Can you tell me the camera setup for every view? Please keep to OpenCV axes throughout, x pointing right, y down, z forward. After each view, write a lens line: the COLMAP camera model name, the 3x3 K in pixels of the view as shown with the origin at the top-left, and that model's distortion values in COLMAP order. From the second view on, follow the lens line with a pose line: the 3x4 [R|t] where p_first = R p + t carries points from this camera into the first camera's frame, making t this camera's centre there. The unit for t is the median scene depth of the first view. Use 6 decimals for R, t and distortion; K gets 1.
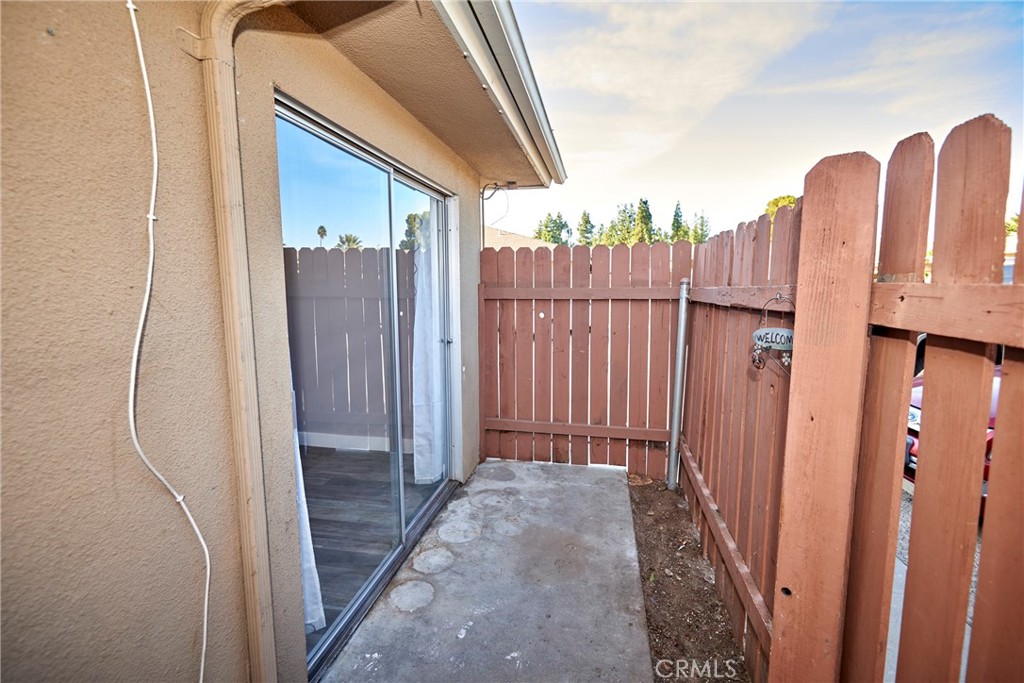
lens RADIAL K [[468.5, 0, 508.6], [0, 468.5, 342.8], [0, 0, 1]] dist [0.000553, -0.000512]
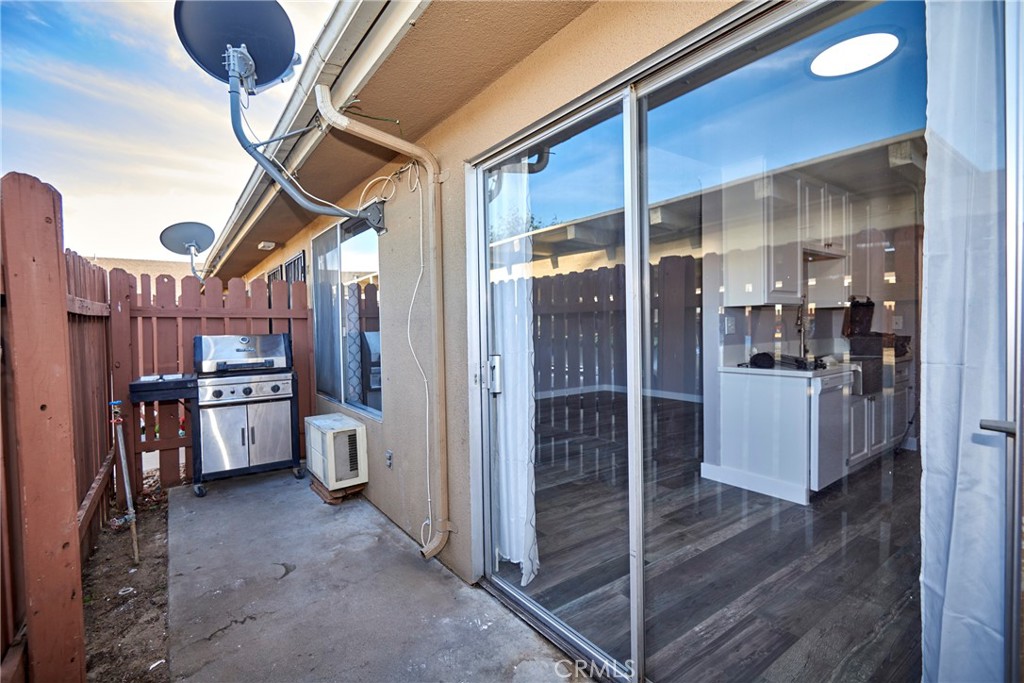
lens RADIAL K [[468.5, 0, 512.6], [0, 468.5, 341.9], [0, 0, 1]] dist [0.000553, -0.000512]
pose [[-0.678042, 0.041753, -0.733836, 0.408748], [-0.061602, 0.991645, 0.113339, -0.096763], [0.732437, 0.122054, -0.669805, 1.604879]]
